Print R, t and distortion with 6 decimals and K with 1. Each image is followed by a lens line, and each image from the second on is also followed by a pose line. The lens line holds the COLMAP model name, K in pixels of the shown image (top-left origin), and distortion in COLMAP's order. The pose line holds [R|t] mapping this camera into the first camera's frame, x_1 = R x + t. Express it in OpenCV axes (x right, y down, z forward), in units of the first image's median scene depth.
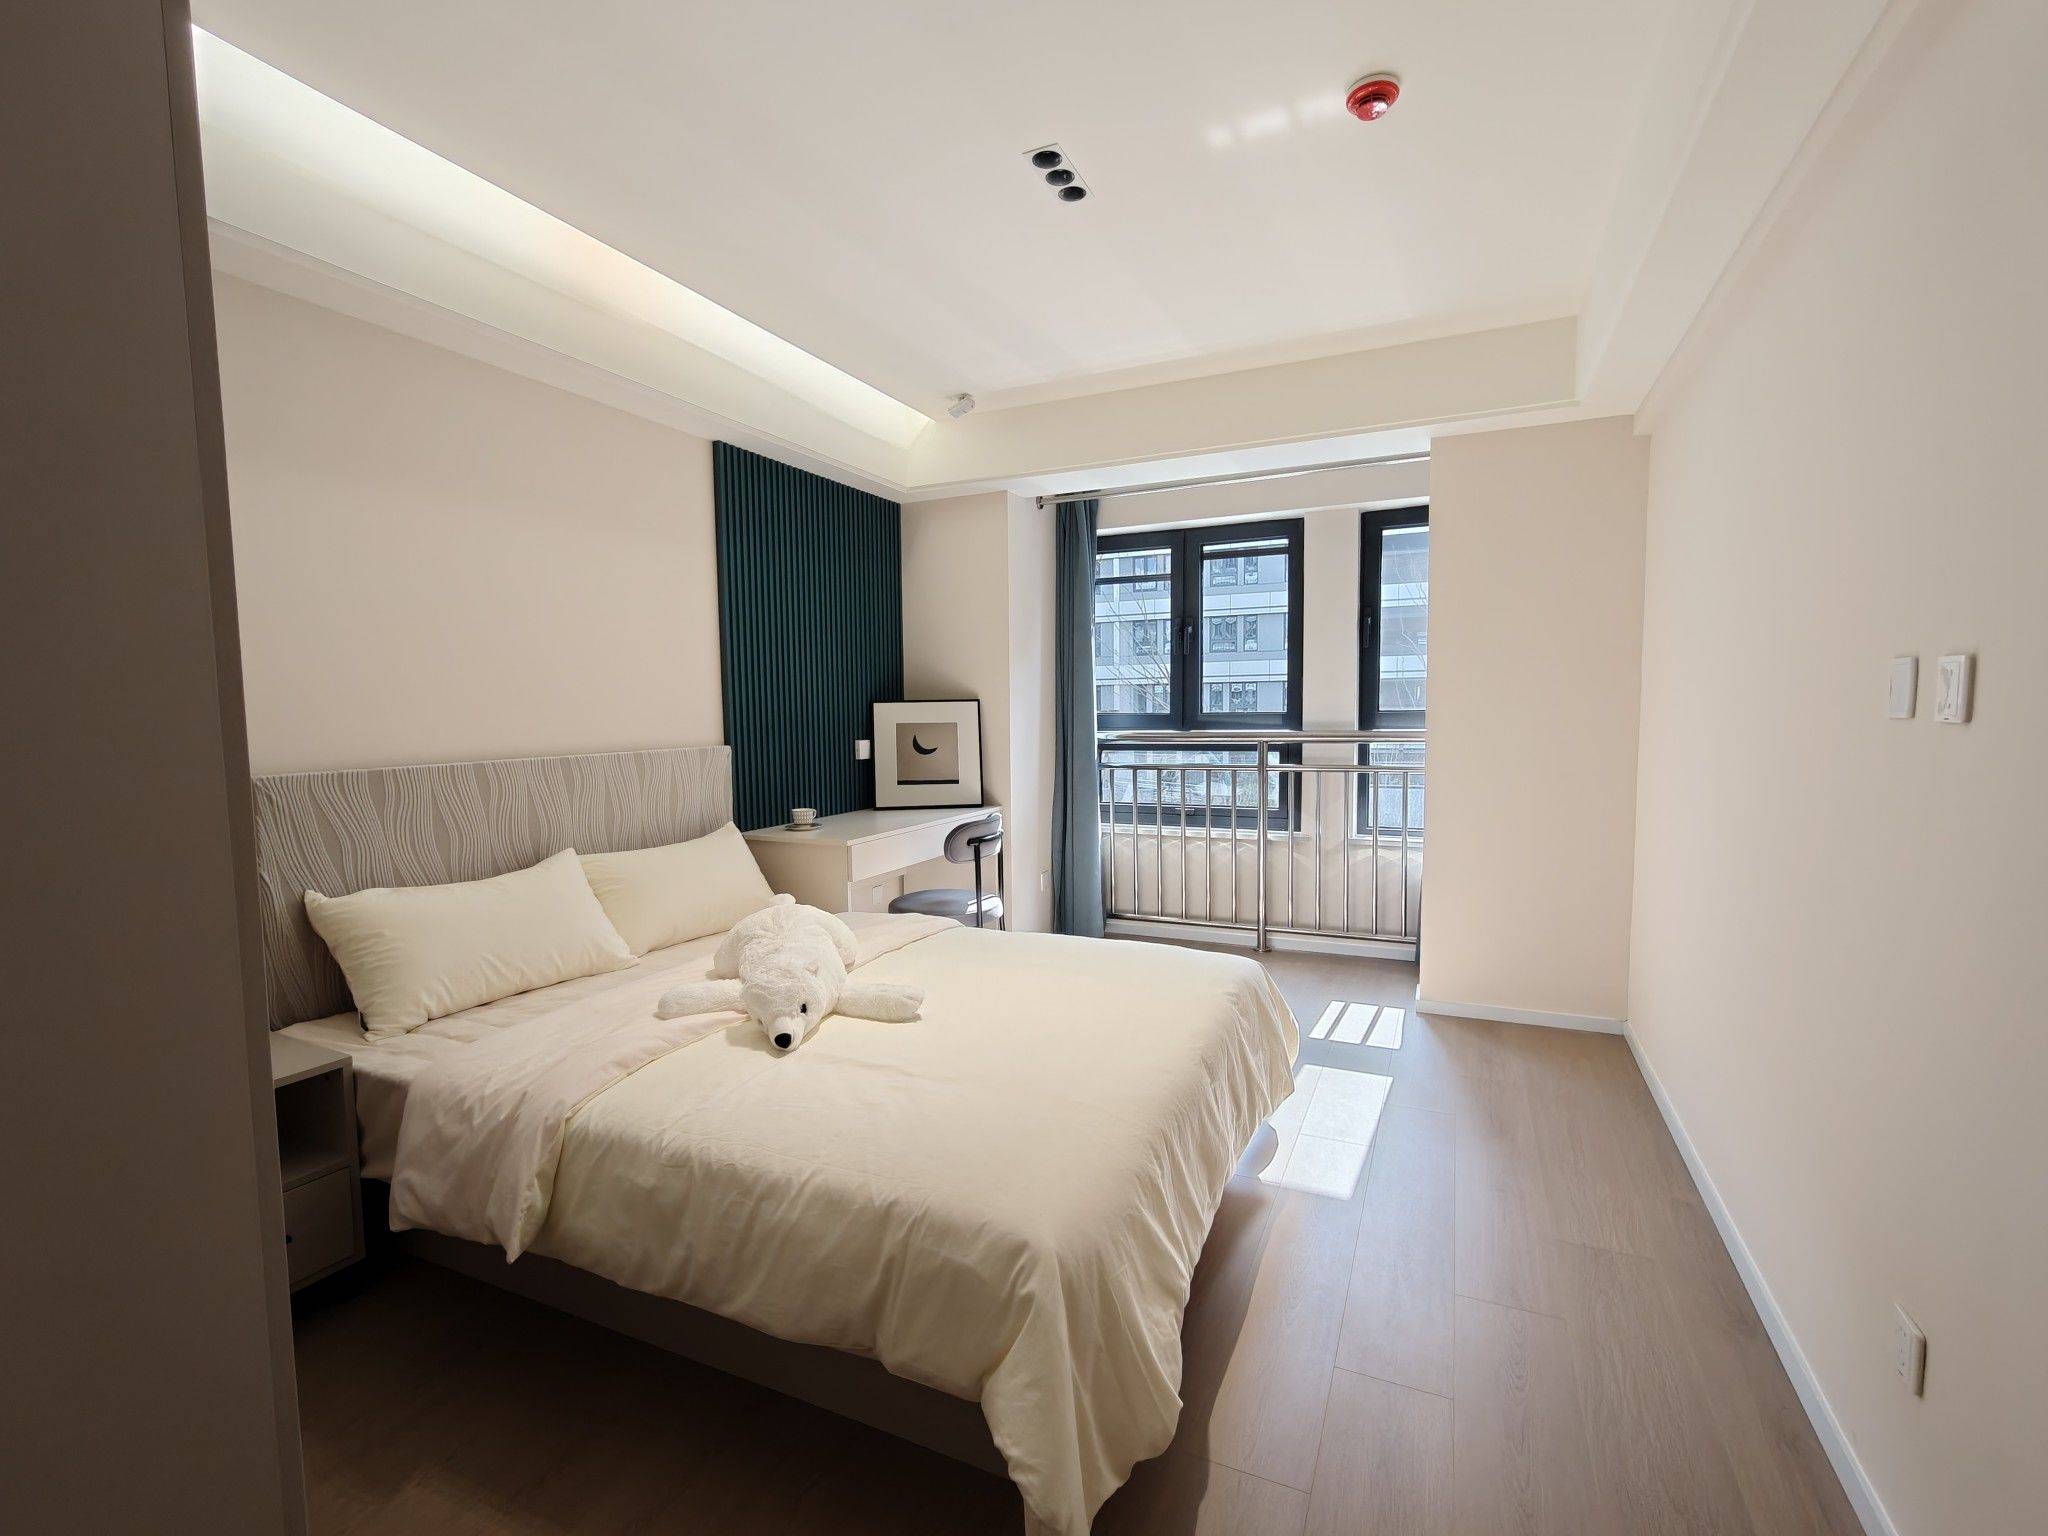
lens RADIAL K [[929.1, 0, 1019.6], [0, 929.1, 778.4], [0, 0, 1]] dist [0.000871, 0.000357]
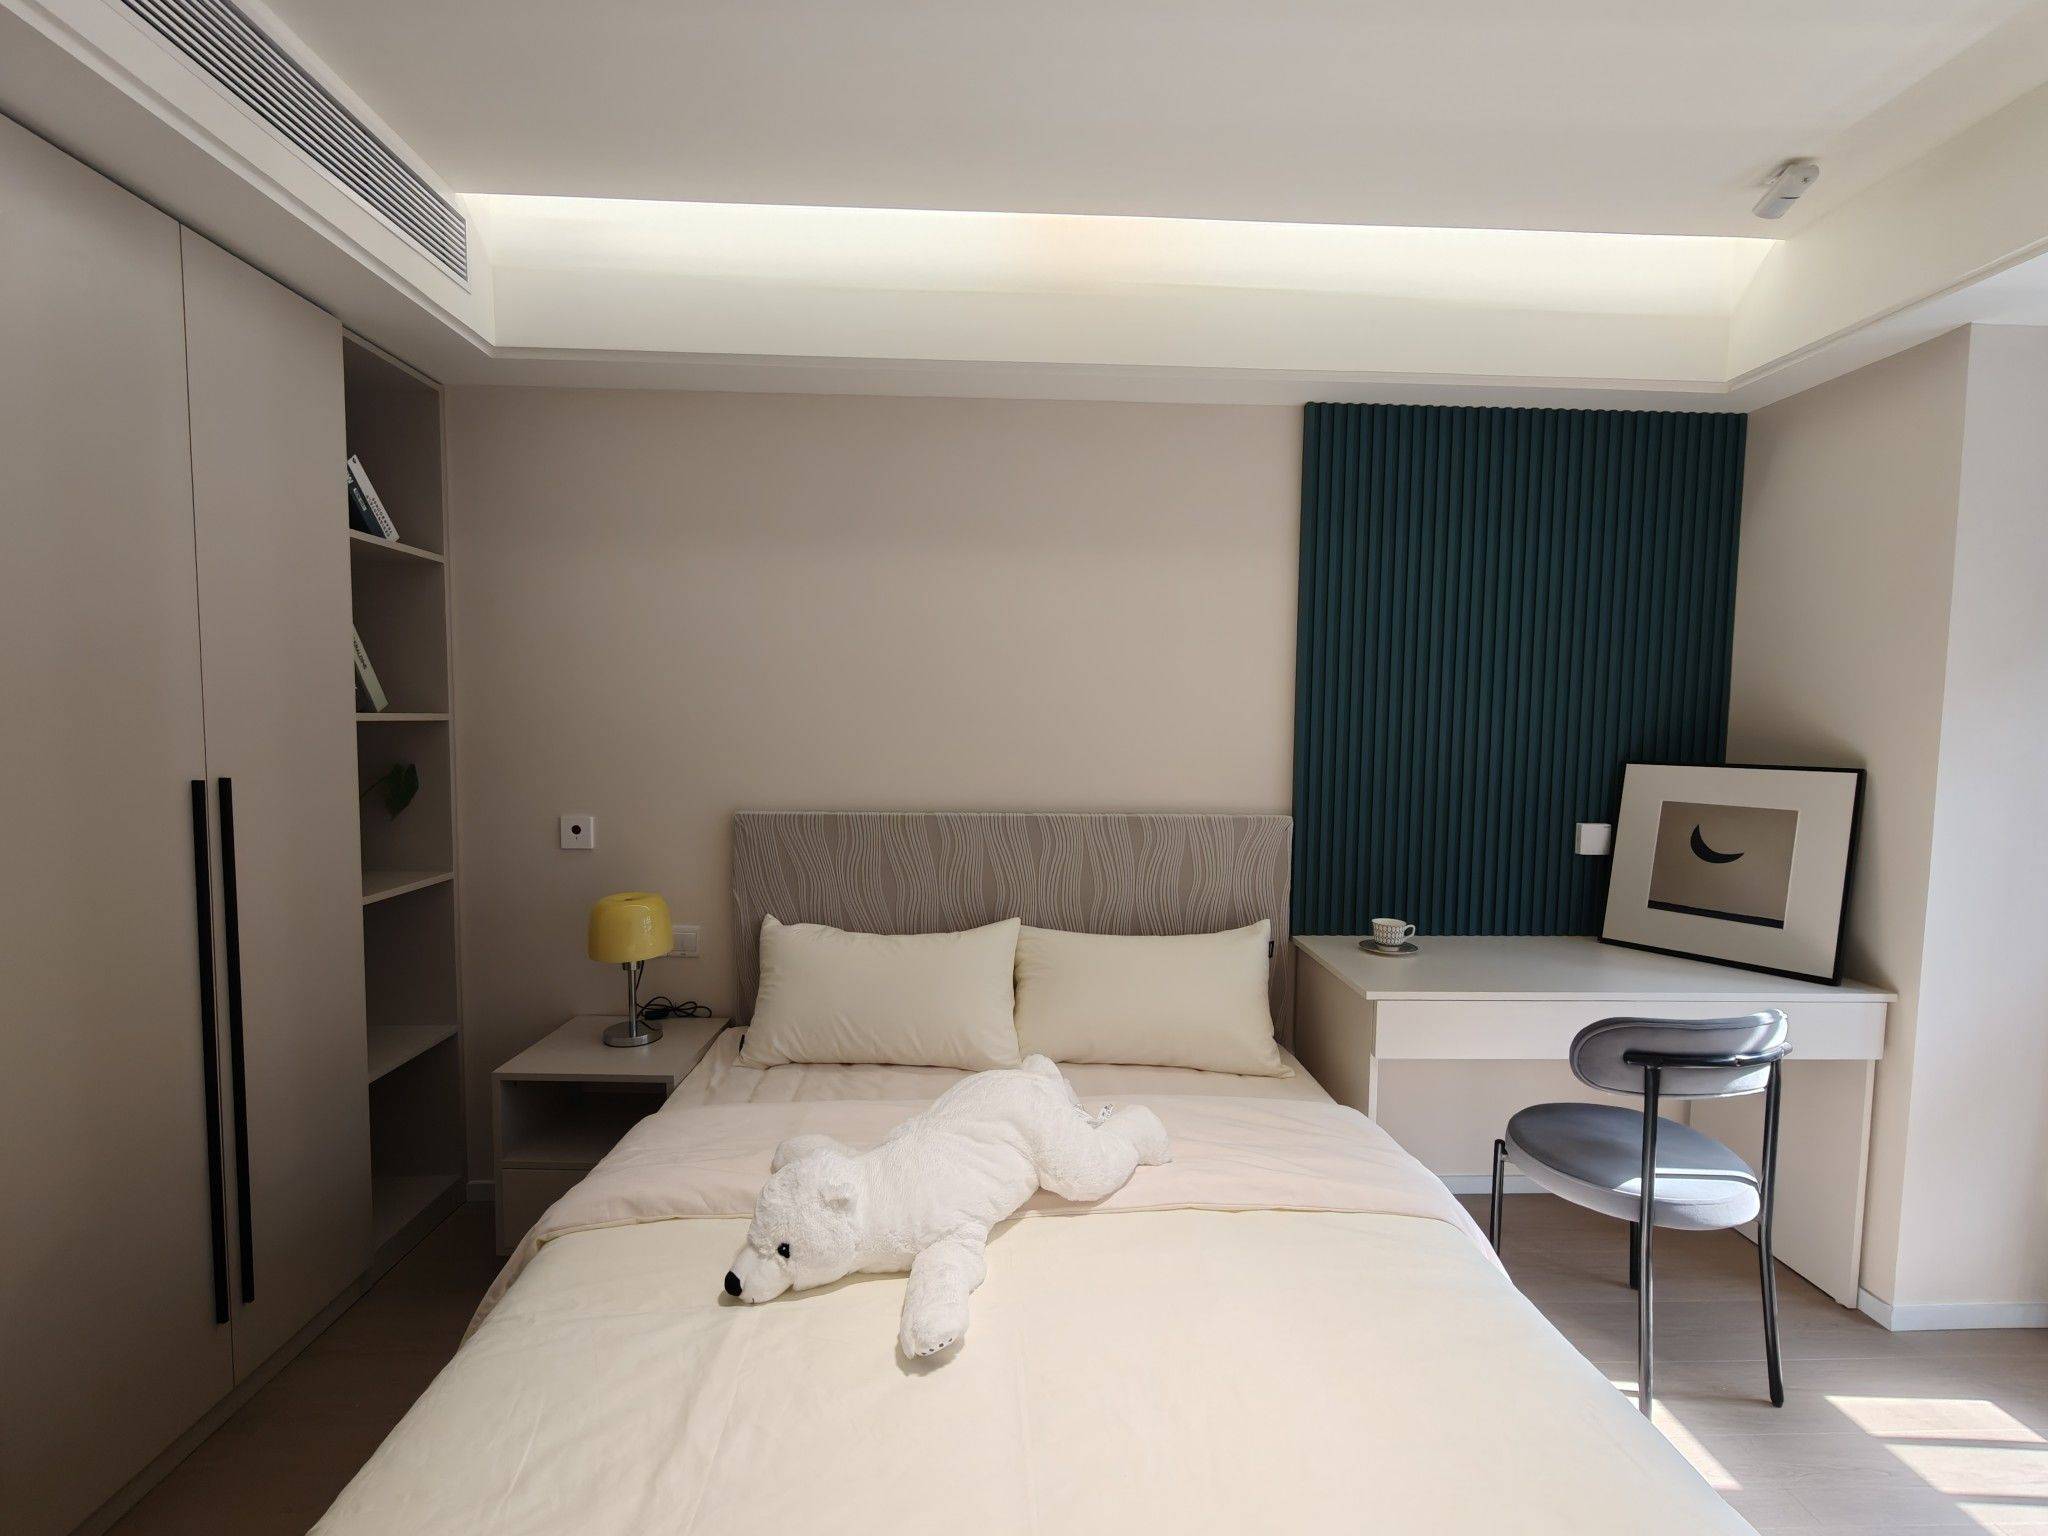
lens RADIAL K [[929.1, 0, 1019.6], [0, 929.1, 778.4], [0, 0, 1]] dist [0.000871, 0.000357]
pose [[0.461892, 0.079491, -0.883367, 0.230284], [-0.088182, 0.995157, 0.043442, -0.076036], [0.882542, 0.057831, 0.466665, 0.454290]]
